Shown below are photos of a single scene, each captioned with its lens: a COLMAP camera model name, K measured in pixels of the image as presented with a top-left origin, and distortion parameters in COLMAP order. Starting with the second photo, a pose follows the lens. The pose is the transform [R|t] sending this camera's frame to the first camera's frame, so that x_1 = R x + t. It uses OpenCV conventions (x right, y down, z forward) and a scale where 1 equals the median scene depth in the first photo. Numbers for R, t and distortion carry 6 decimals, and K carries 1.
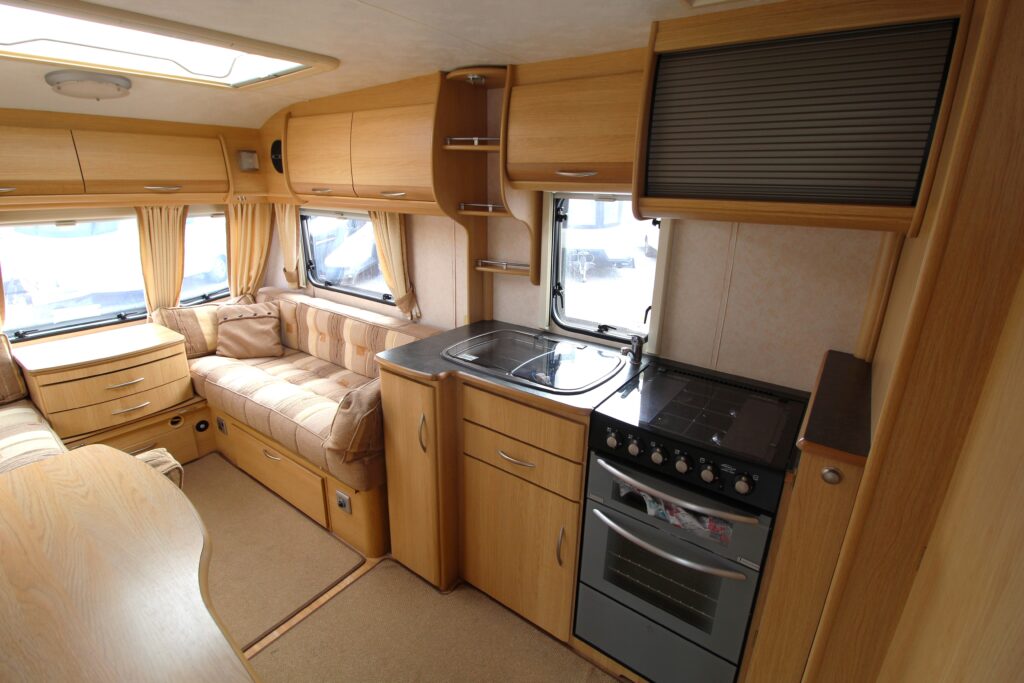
lens RADIAL K [[476.3, 0, 517.4], [0, 476.3, 334.8], [0, 0, 1]] dist [-0.003608, -0.011054]
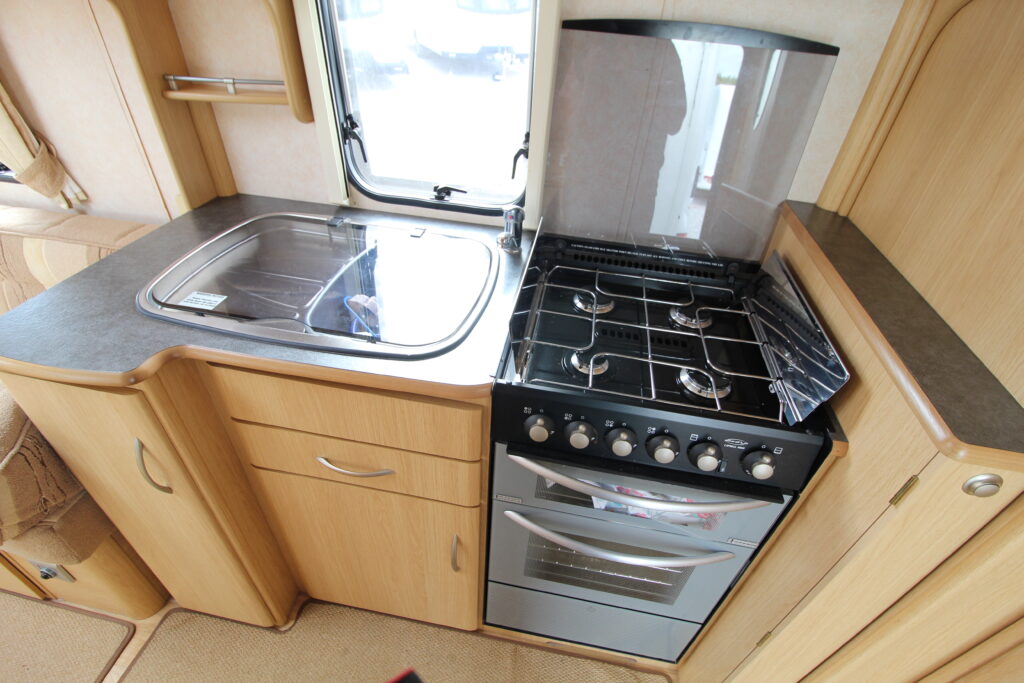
lens RADIAL K [[476.3, 0, 517.4], [0, 476.3, 334.8], [0, 0, 1]] dist [-0.003608, -0.011054]
pose [[0.898448, -0.241590, 0.366641, -0.001138], [0.095710, 0.922697, 0.373456, -0.061490], [-0.428522, -0.300439, 0.852118, 0.376593]]
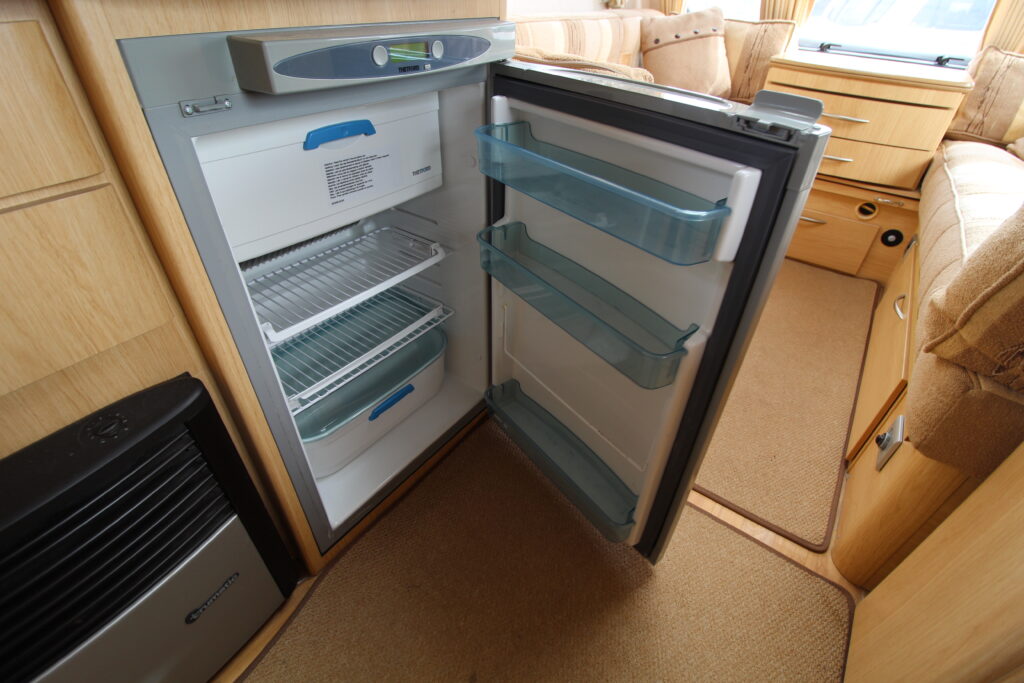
lens RADIAL K [[476.3, 0, 517.4], [0, 476.3, 334.8], [0, 0, 1]] dist [-0.003608, -0.011054]
pose [[-0.007585, 0.578691, -0.815512, -0.054307], [-0.337530, 0.766191, 0.546832, 0.148481], [0.941284, 0.279407, 0.189514, 0.558308]]
